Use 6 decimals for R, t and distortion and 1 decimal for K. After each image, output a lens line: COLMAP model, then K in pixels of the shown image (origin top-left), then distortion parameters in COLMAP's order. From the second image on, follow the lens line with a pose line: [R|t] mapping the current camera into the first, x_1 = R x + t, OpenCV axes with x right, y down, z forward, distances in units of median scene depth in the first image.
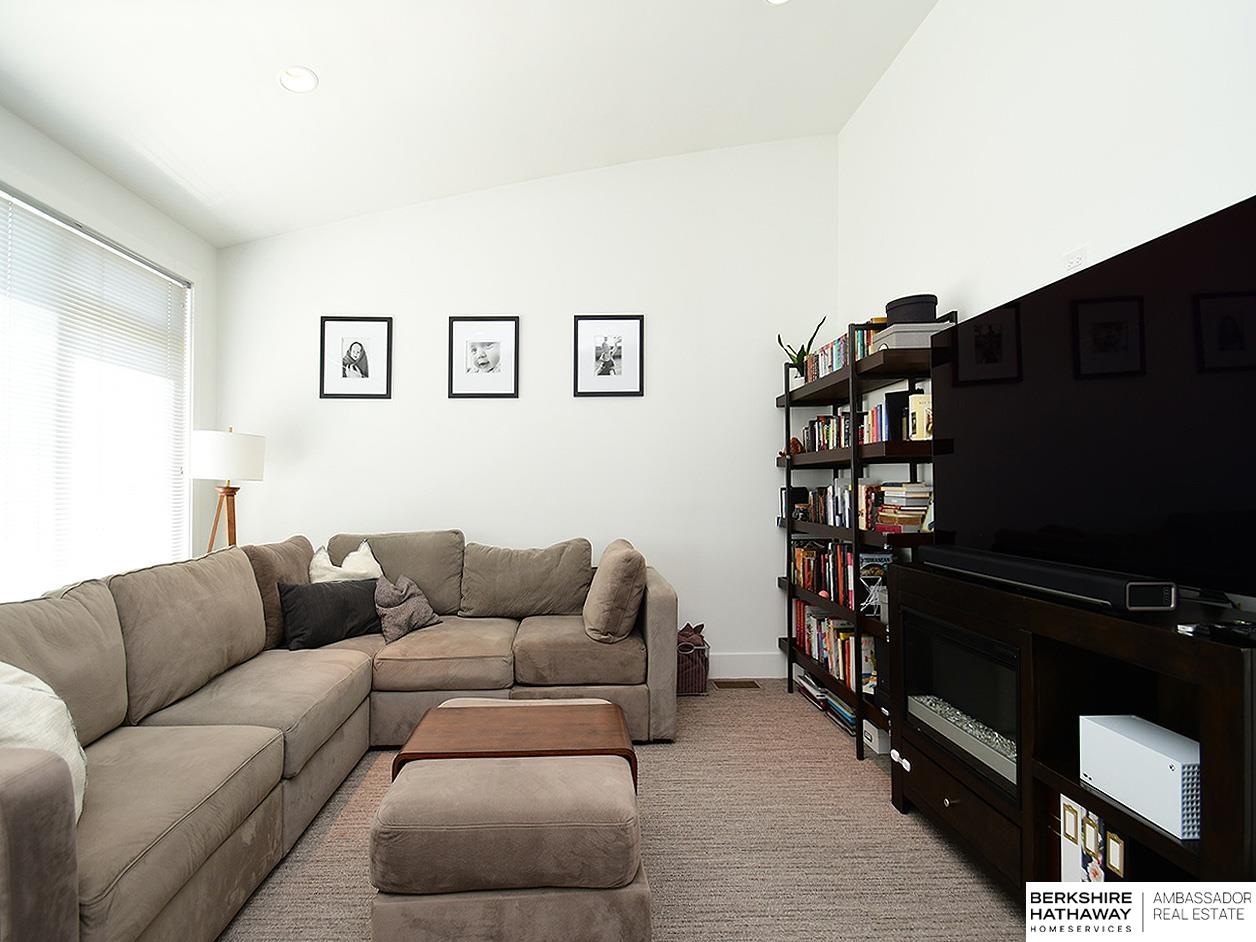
lens RADIAL K [[597.8, 0, 626.7], [0, 597.8, 446.1], [0, 0, 1]] dist [0.018617, -0.021094]
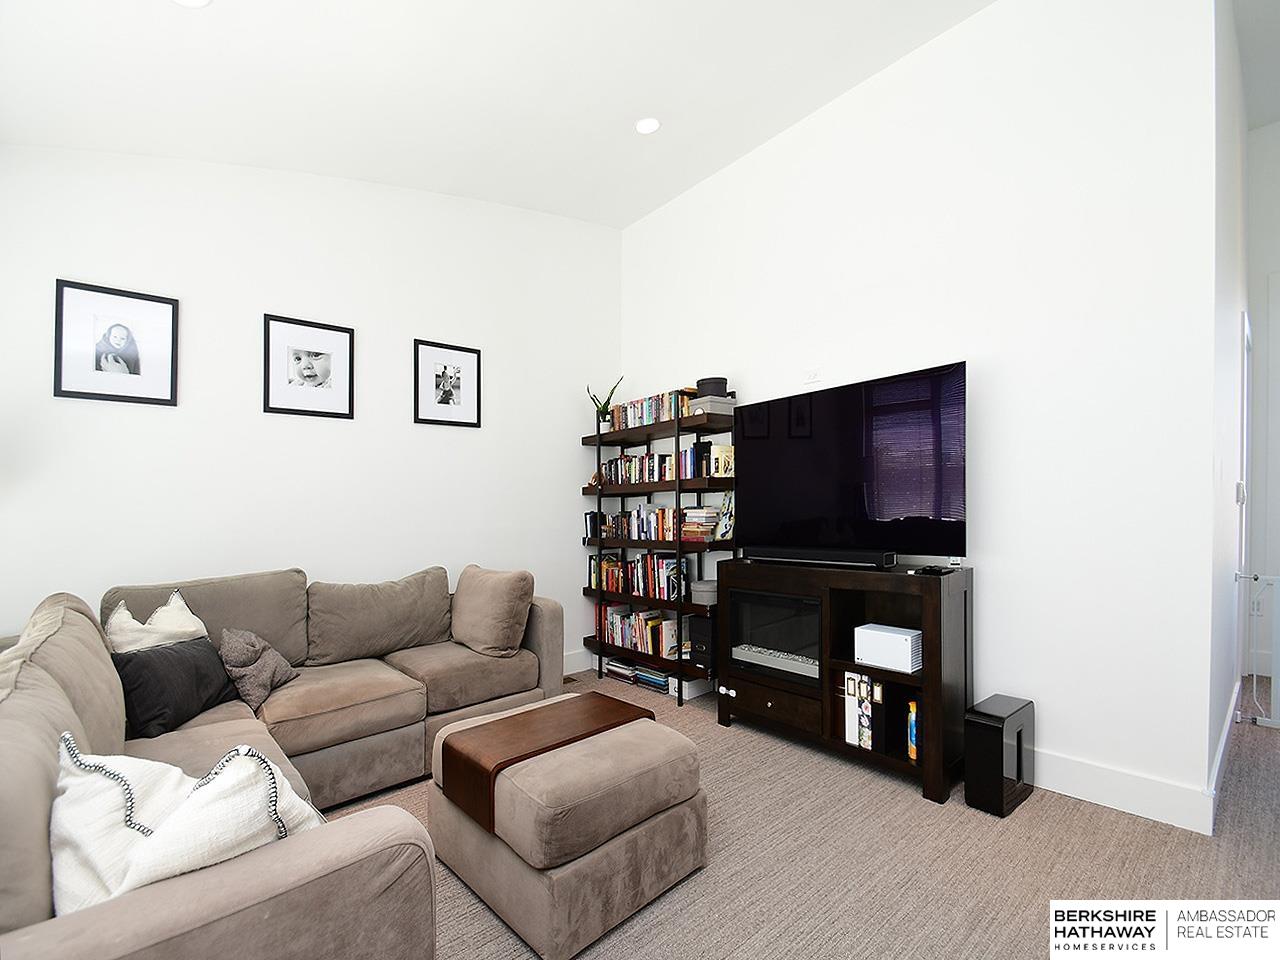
lens RADIAL K [[614.4, 0, 640.0], [0, 614.4, 480.0], [0, 0, 1]] dist [0.005993, 0.000112]
pose [[0.739889, 0.017441, 0.672503, -0.556059], [-0.023157, 0.999732, -0.000450, 0.002125], [-0.672331, -0.015240, 0.740094, 0.018043]]
